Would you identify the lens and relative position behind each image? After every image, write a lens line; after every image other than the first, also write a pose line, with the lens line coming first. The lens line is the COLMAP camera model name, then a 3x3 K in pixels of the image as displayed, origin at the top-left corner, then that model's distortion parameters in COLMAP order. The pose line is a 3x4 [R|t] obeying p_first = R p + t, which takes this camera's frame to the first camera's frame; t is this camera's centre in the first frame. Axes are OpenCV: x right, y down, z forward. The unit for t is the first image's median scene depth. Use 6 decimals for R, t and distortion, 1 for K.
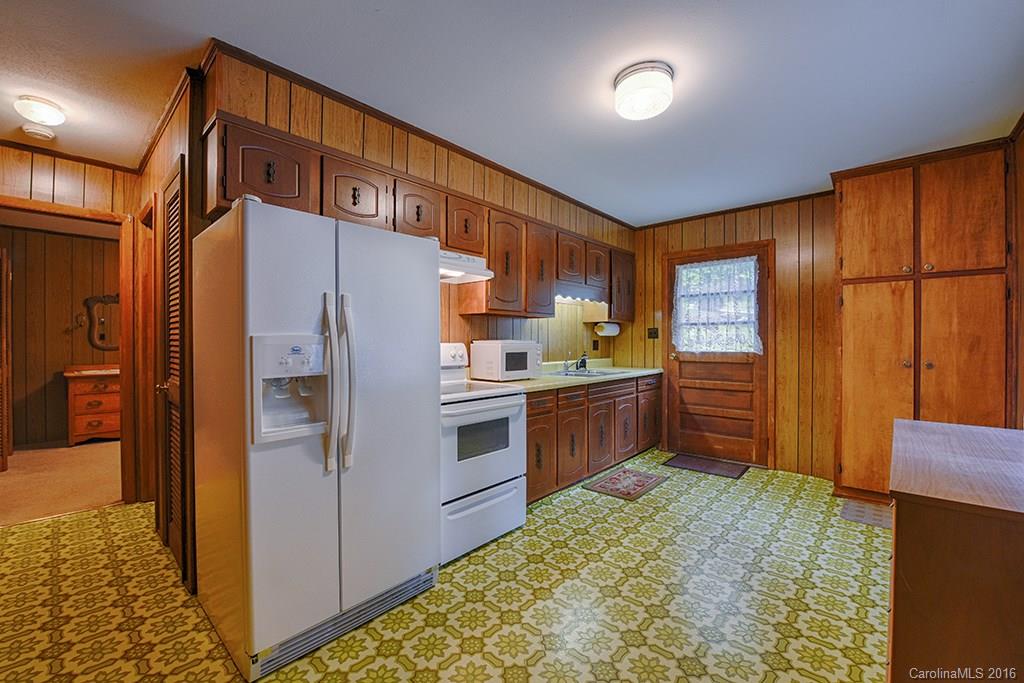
lens RADIAL K [[417.1, 0, 507.0], [0, 417.1, 342.1], [0, 0, 1]] dist [-0.009966, -0.000593]
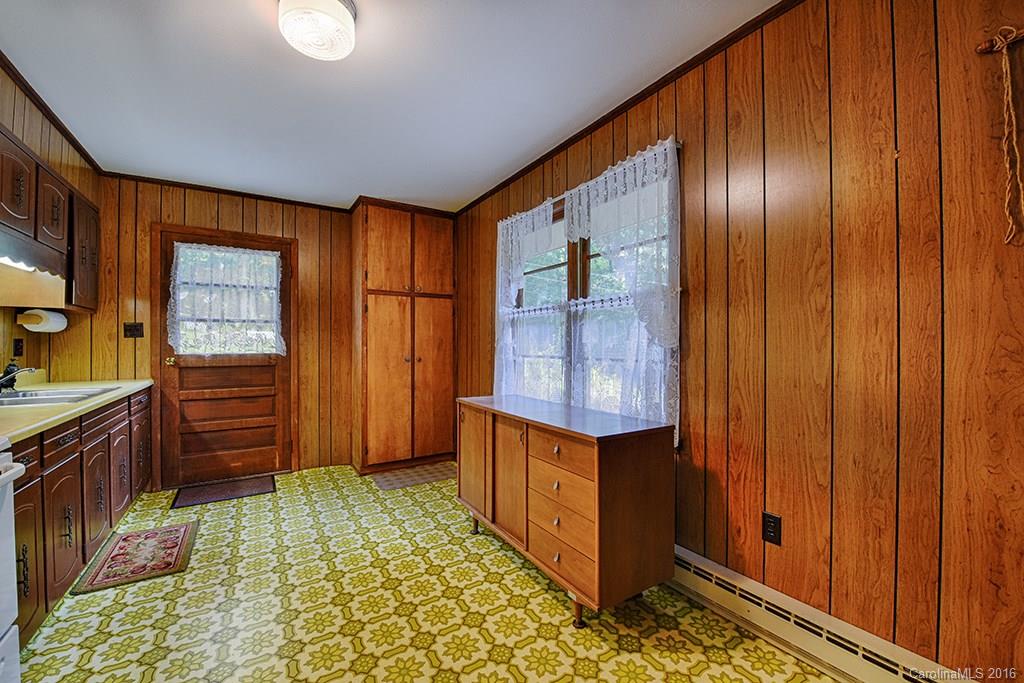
lens RADIAL K [[417.1, 0, 507.0], [0, 417.1, 342.1], [0, 0, 1]] dist [-0.009966, -0.000593]
pose [[0.277411, 0.003301, 0.960746, -0.186767], [0.000096, 0.999994, -0.003464, 0.002256], [-0.960751, 0.001053, 0.277409, 0.252831]]
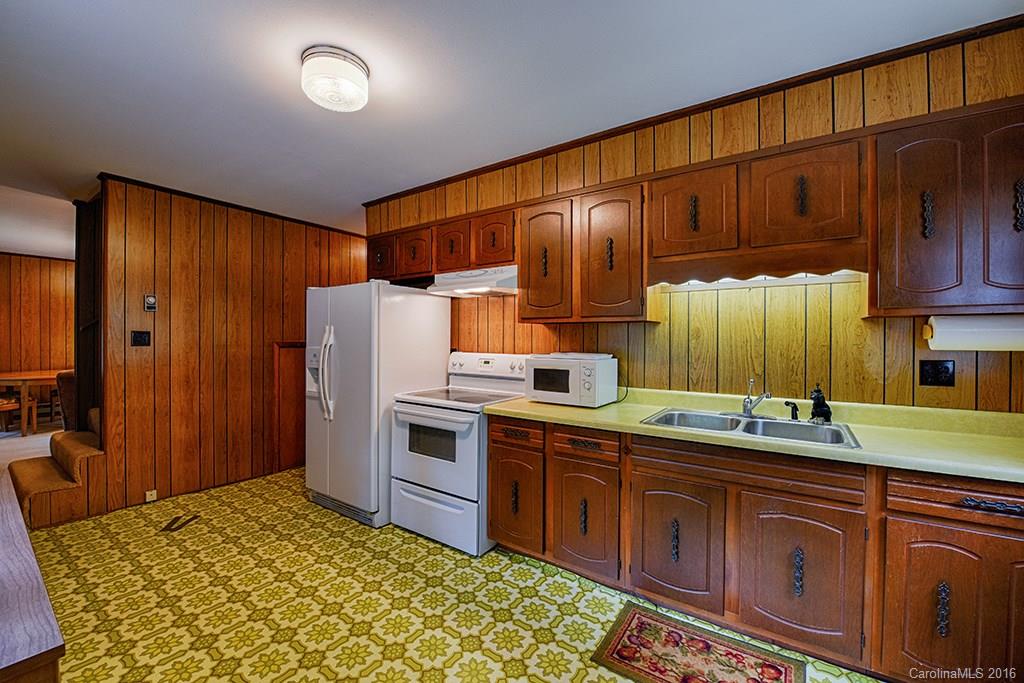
lens RADIAL K [[414.4, 0, 507.1], [0, 414.4, 340.9], [0, 0, 1]] dist [-0.002423, -0.000341]
pose [[0.126873, 0.007196, -0.991893, 0.711614], [-0.007116, 0.999955, 0.006344, -0.030670], [0.991893, 0.006253, 0.126919, 0.713259]]
